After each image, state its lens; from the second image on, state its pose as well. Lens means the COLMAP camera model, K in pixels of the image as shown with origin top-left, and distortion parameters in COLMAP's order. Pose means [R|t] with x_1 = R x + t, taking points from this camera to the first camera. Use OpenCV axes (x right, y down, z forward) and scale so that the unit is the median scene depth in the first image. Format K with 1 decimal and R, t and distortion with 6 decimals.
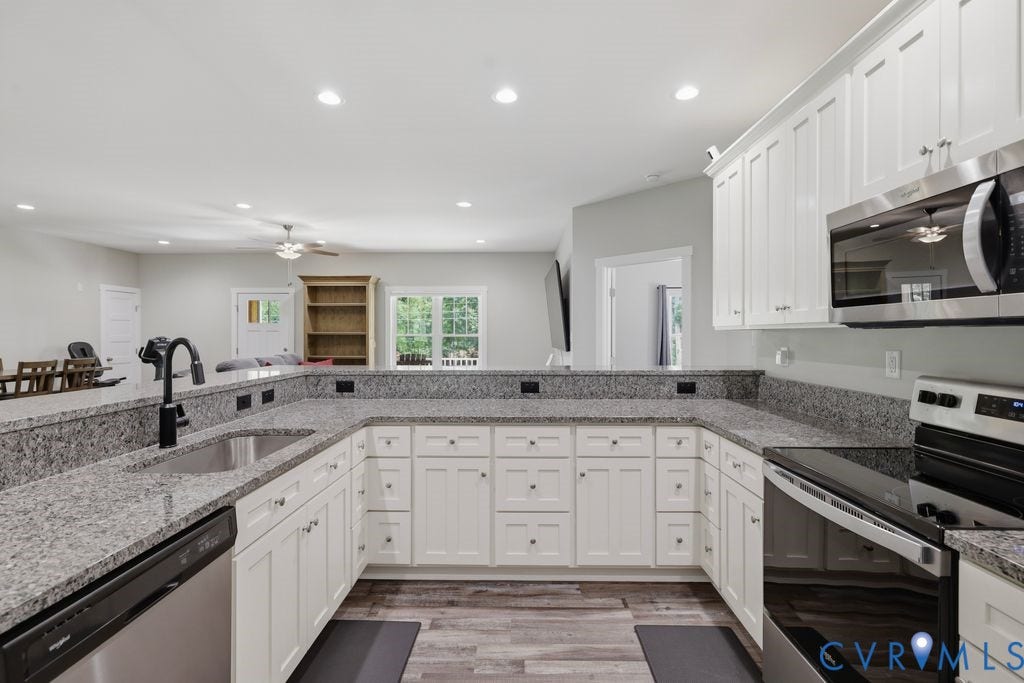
lens RADIAL K [[471.8, 0, 519.1], [0, 471.8, 338.2], [0, 0, 1]] dist [-0.000541, 0.000203]
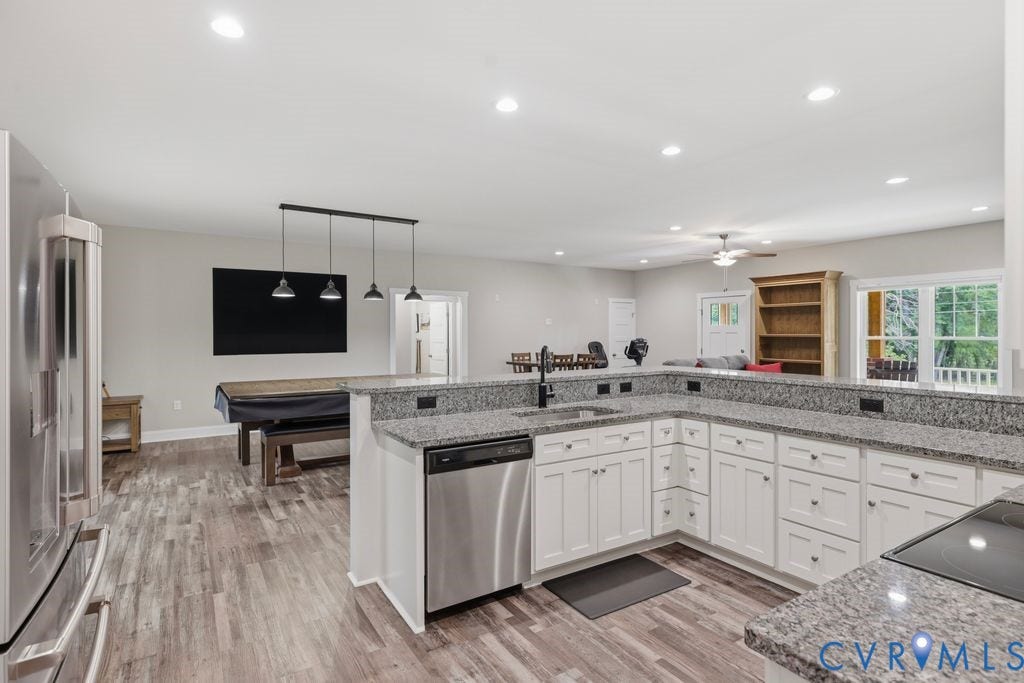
lens RADIAL K [[527.2, 0, 512.0], [0, 527.2, 341.5], [0, 0, 1]] dist [0.001451, 0.000370]
pose [[0.547762, 0.013460, -0.836526, 0.576649], [-0.004924, 0.999905, 0.012864, -0.028005], [0.836620, -0.002927, 0.547776, -0.114735]]
